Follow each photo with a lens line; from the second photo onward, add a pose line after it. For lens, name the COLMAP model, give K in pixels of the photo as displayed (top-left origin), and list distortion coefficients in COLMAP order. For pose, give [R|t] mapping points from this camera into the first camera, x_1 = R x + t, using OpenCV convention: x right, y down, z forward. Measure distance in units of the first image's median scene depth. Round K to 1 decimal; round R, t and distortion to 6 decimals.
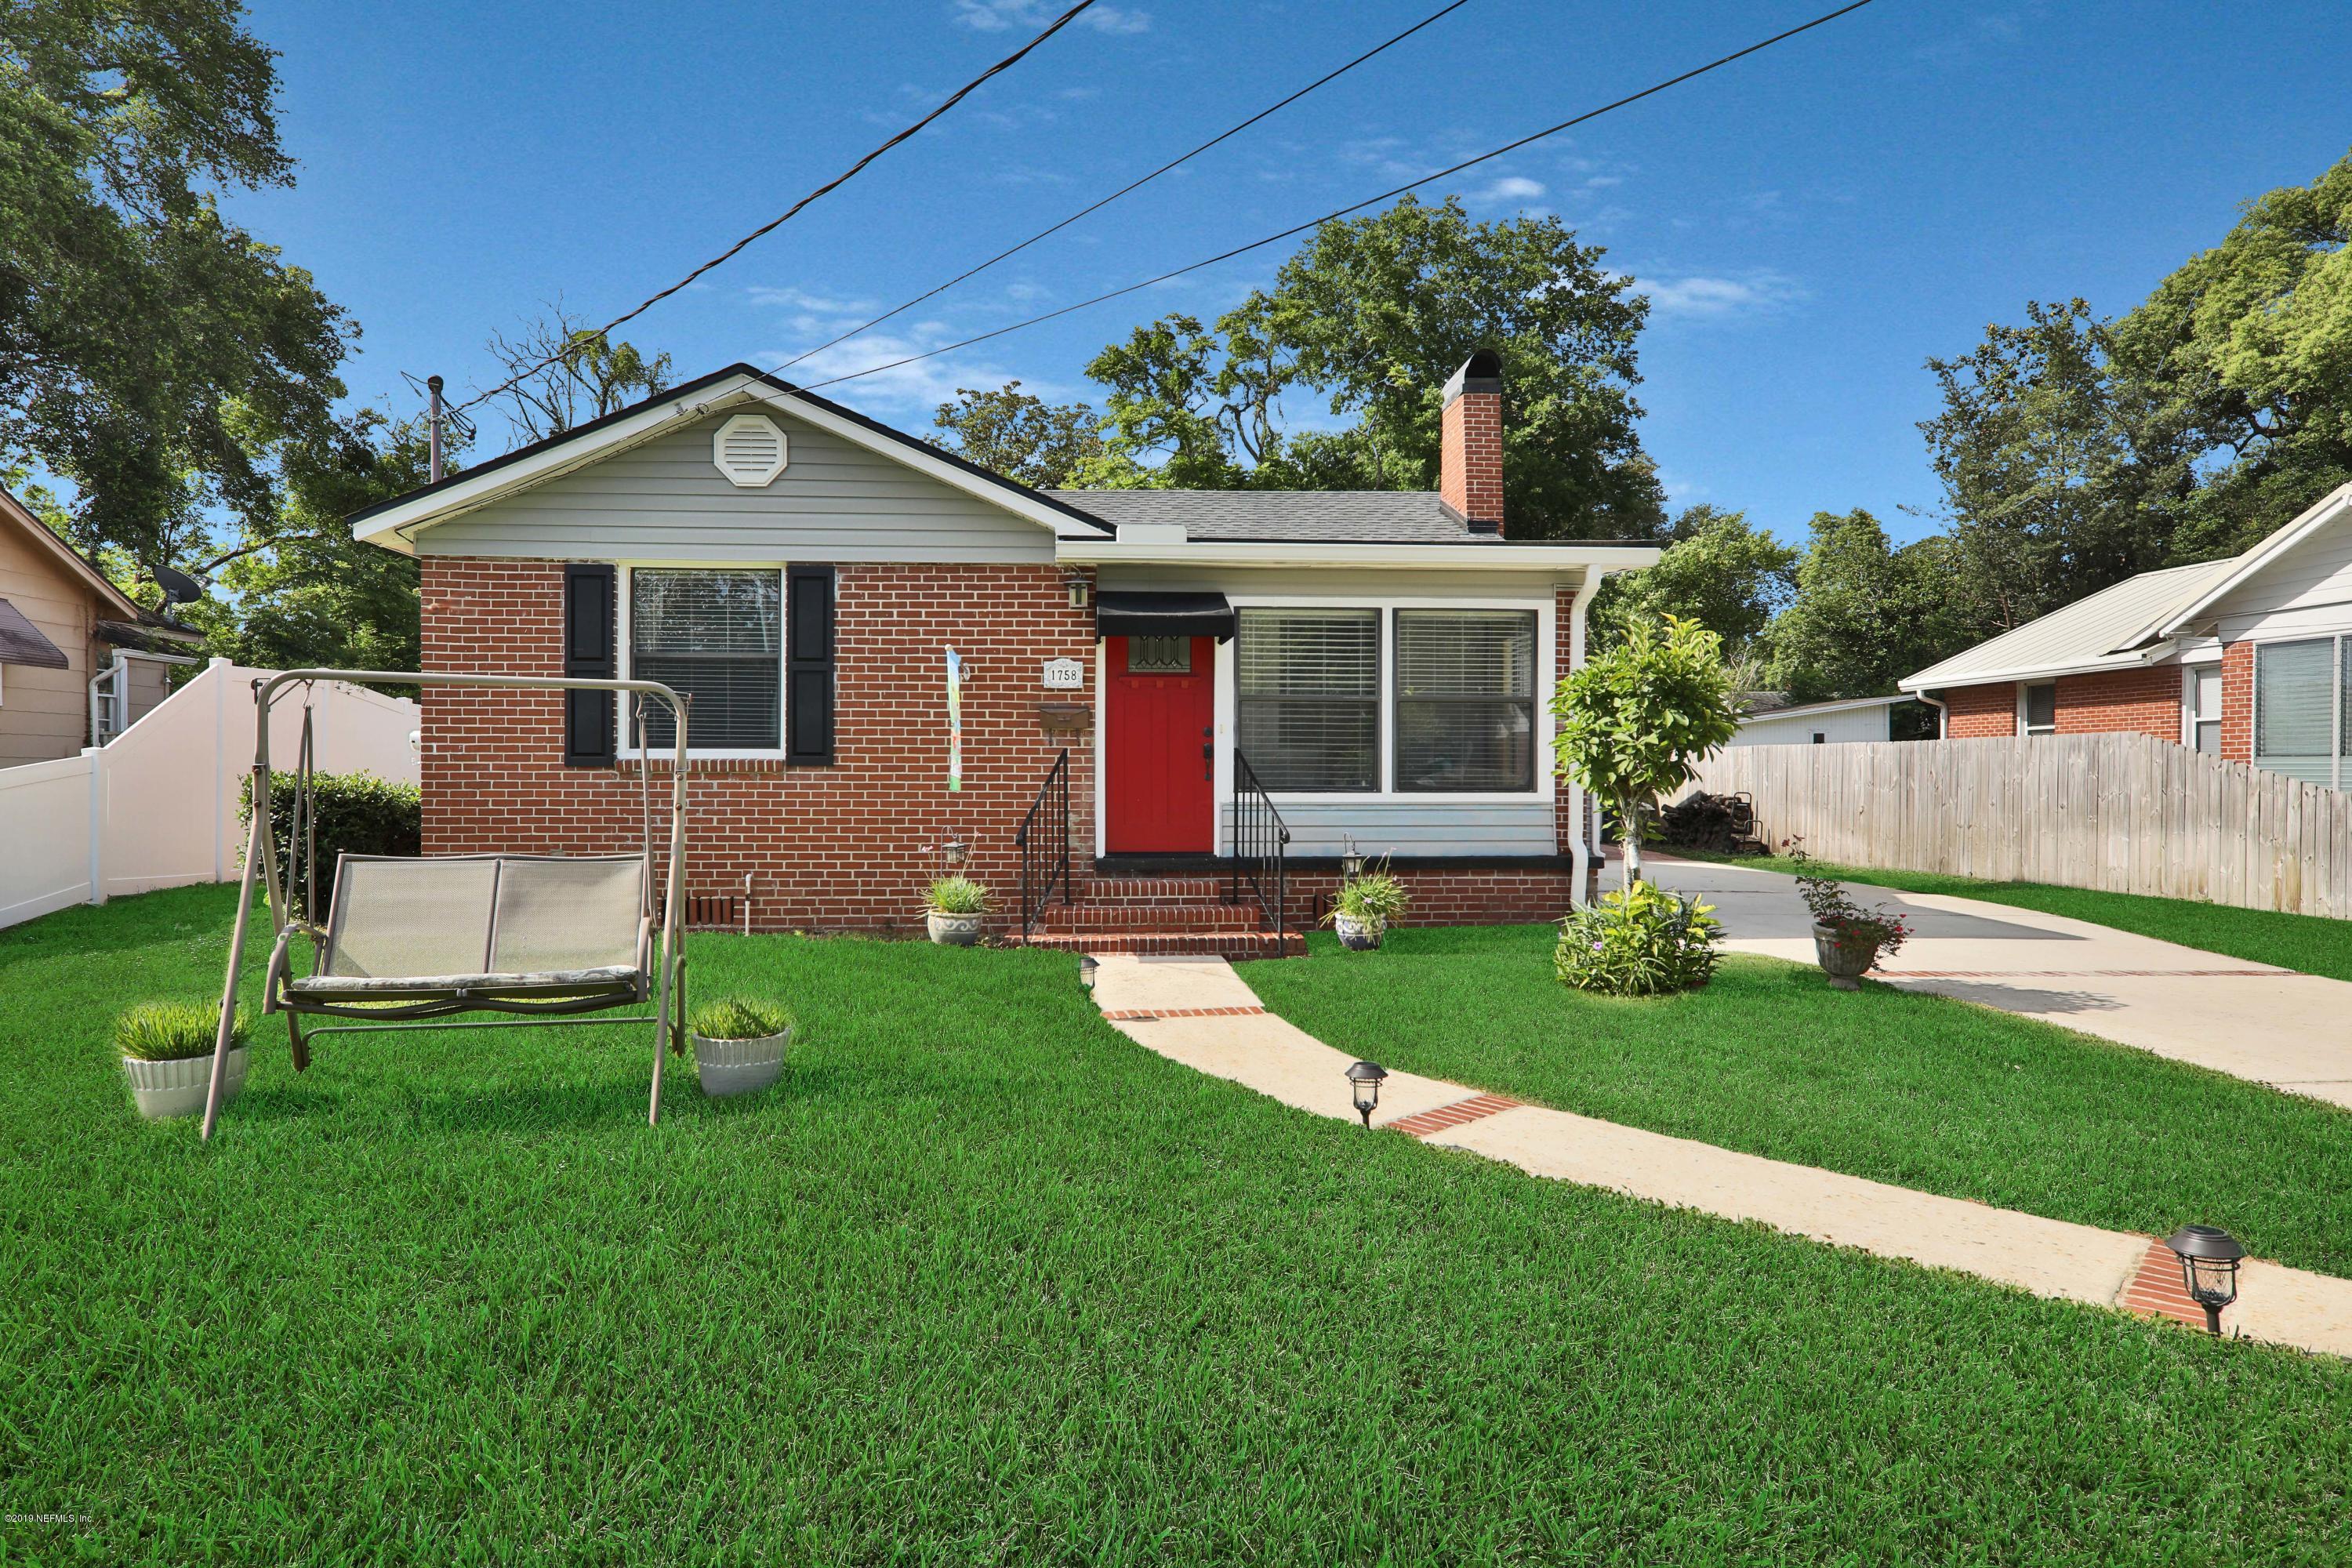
lens RADIAL K [[1386.3, 0, 1181.4], [0, 1386.3, 808.7], [0, 0, 1]] dist [0.031001, 0.008670]
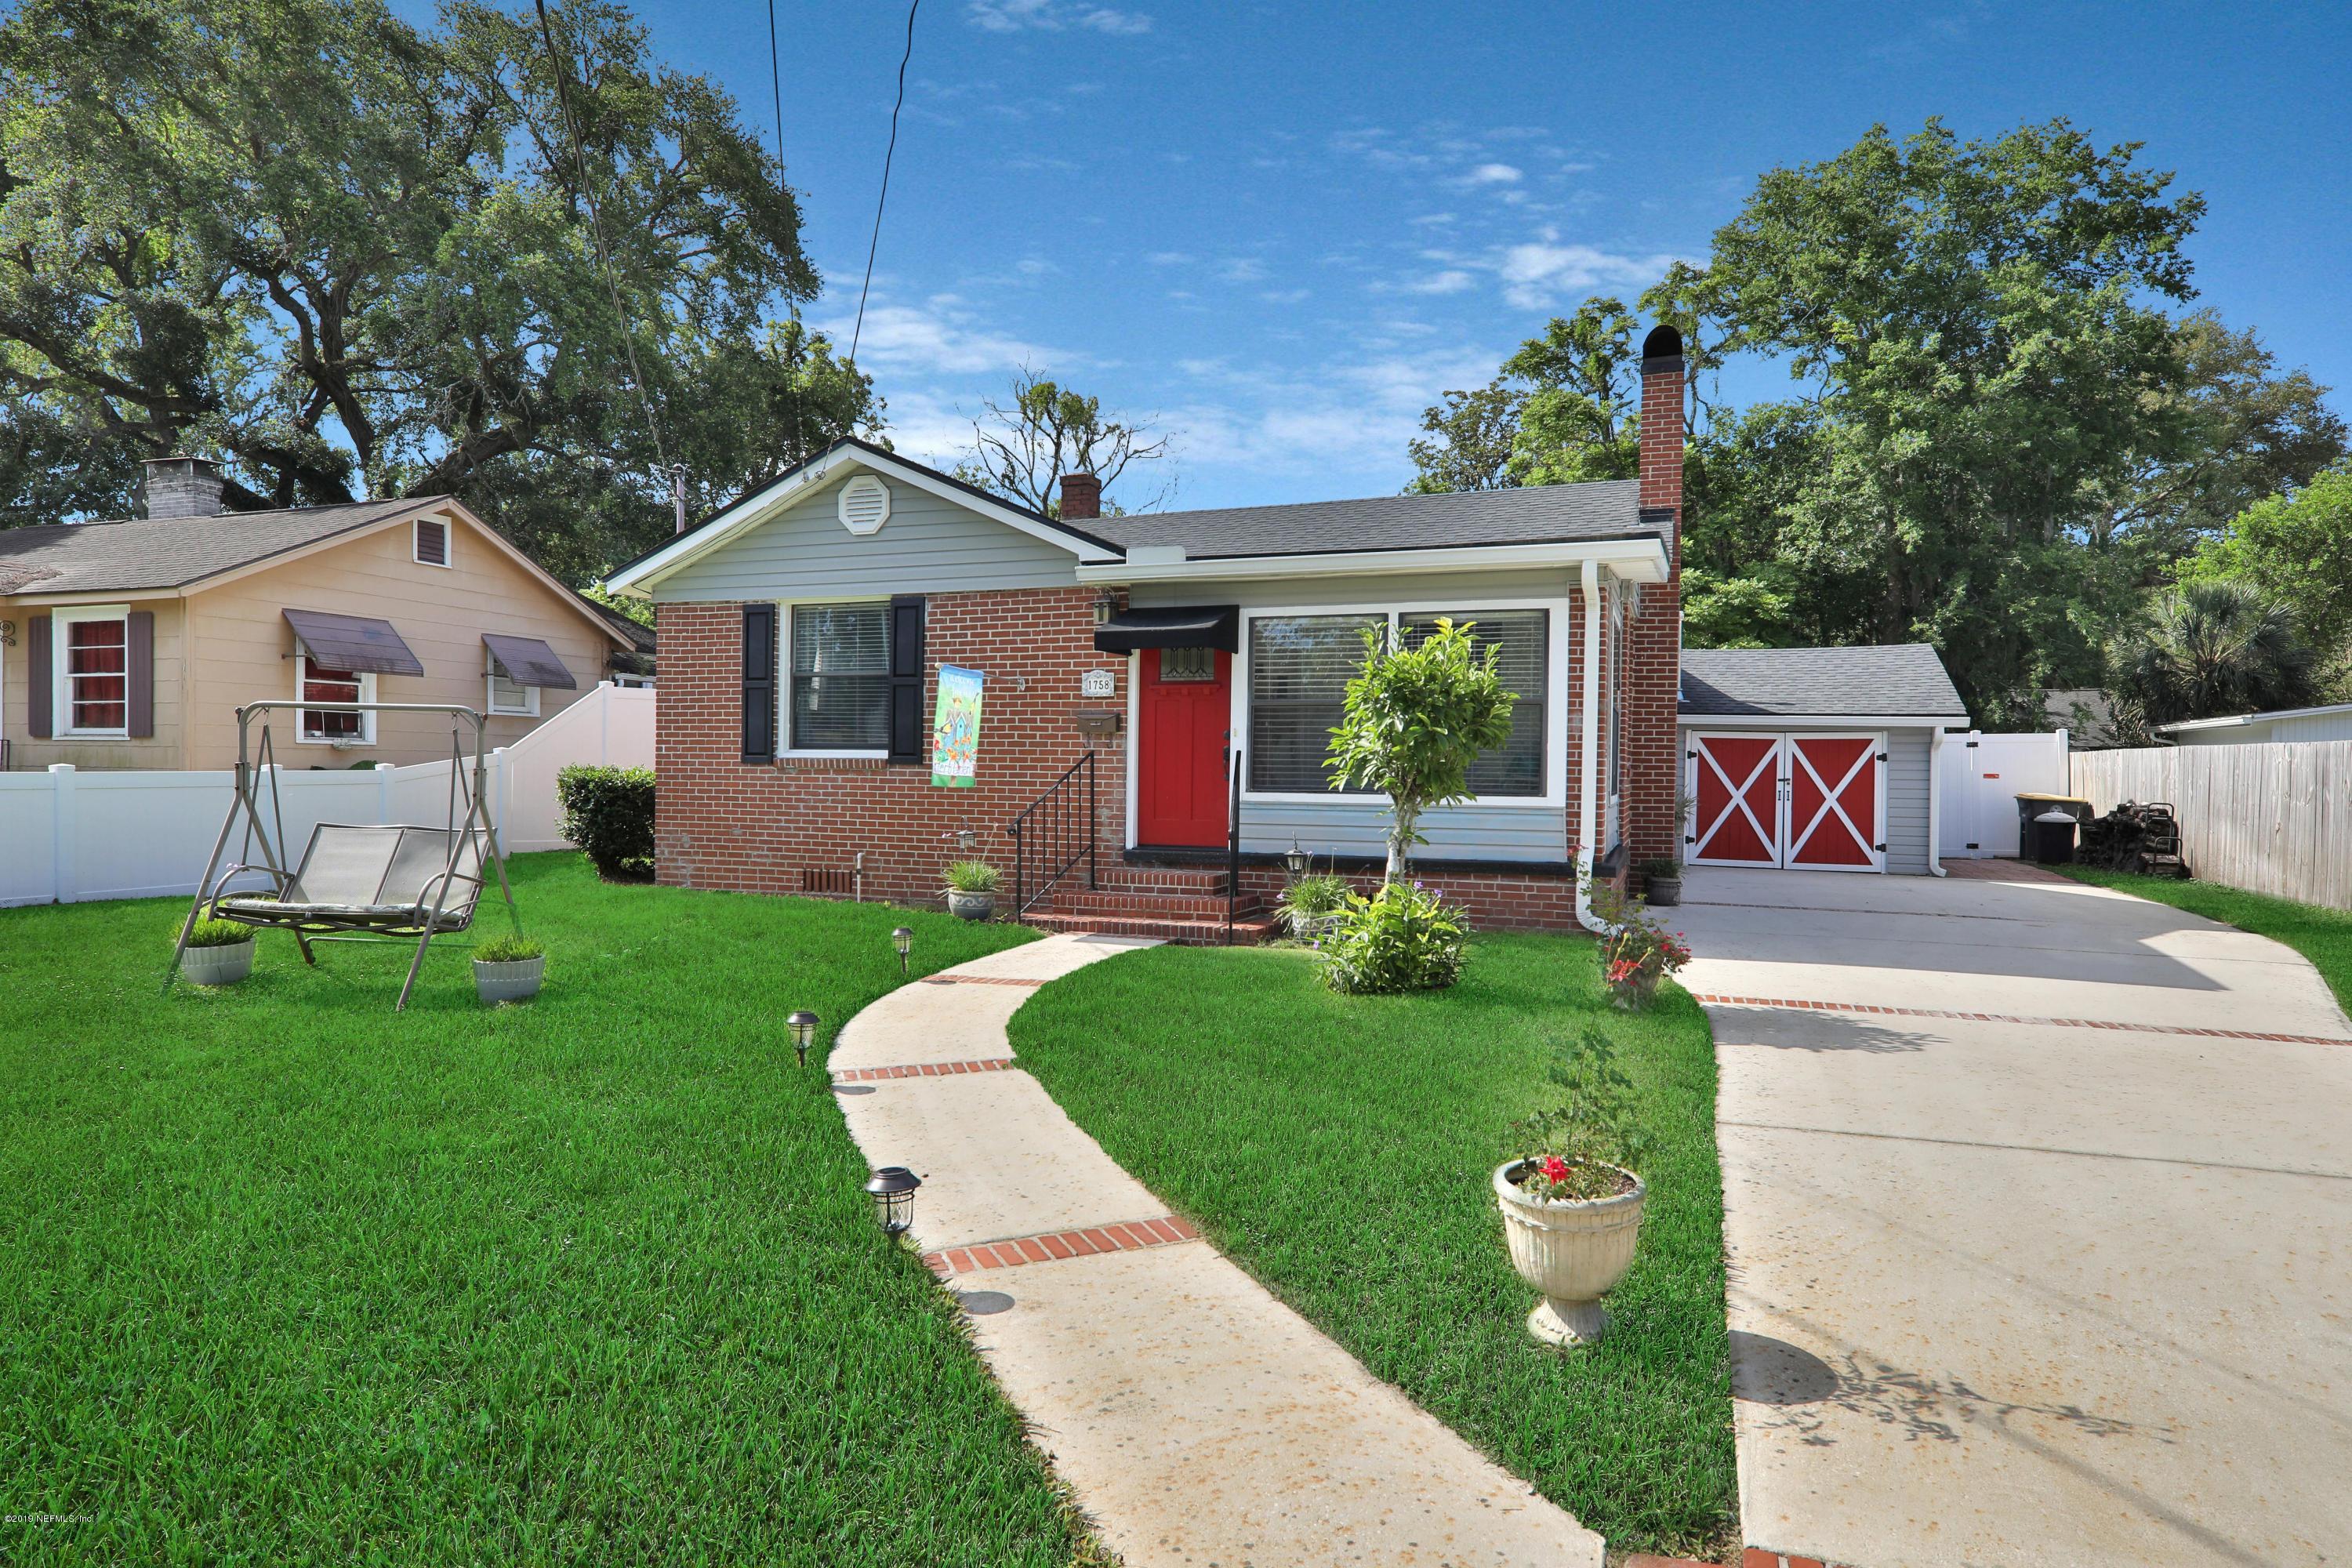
lens RADIAL K [[1386.3, 0, 1185.8], [0, 1386.3, 793.2], [0, 0, 1]] dist [0.031001, 0.008670]
pose [[0.907552, 0.016220, -0.419625, 0.446500], [-0.019694, 0.999798, -0.003950, -0.005446], [0.419477, 0.011849, 0.907689, 0.013844]]
